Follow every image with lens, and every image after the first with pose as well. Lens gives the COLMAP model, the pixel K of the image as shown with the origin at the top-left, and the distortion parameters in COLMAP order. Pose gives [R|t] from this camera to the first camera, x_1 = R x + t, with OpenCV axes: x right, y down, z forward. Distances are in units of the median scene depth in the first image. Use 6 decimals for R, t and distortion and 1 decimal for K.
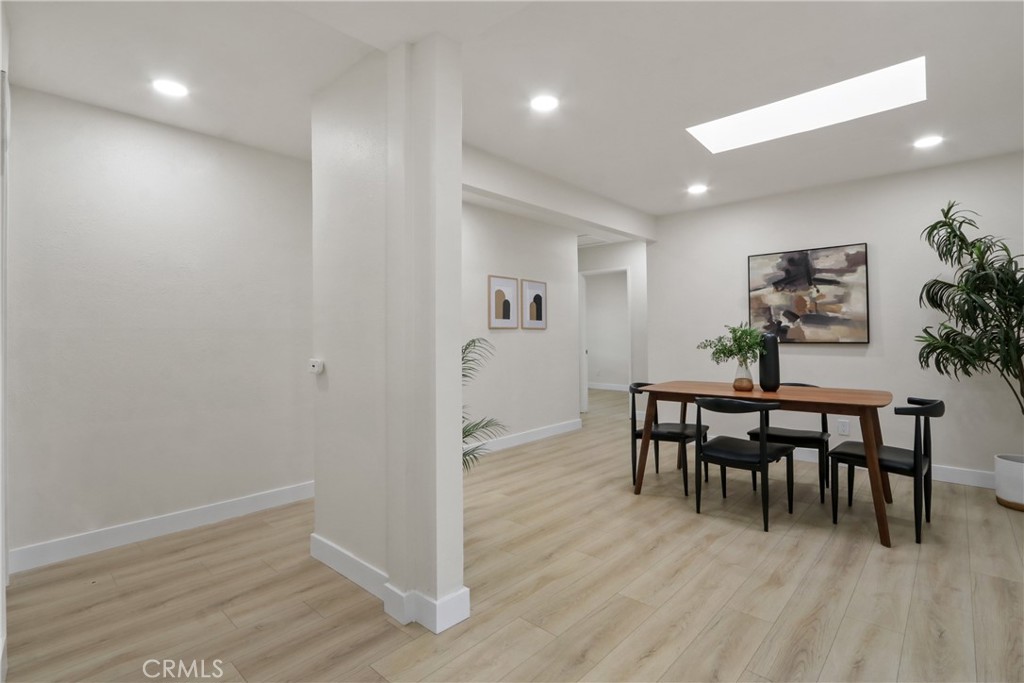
lens RADIAL K [[478.3, 0, 517.7], [0, 478.3, 325.8], [0, 0, 1]] dist [-0.015552, 0.003735]
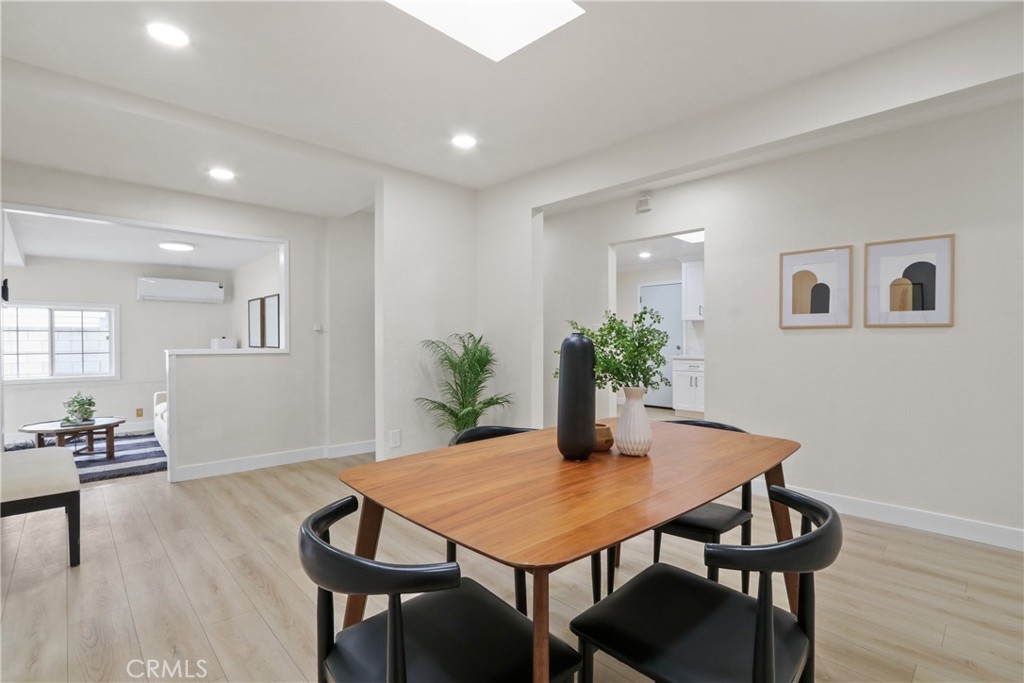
lens RADIAL K [[478.3, 0, 525.5], [0, 478.3, 336.5], [0, 0, 1]] dist [-0.015552, 0.003735]
pose [[-0.054232, 0.006142, -0.998509, 0.921480], [0.025402, 0.999666, 0.004770, 0.006291], [0.998205, -0.025106, -0.054370, 0.901405]]
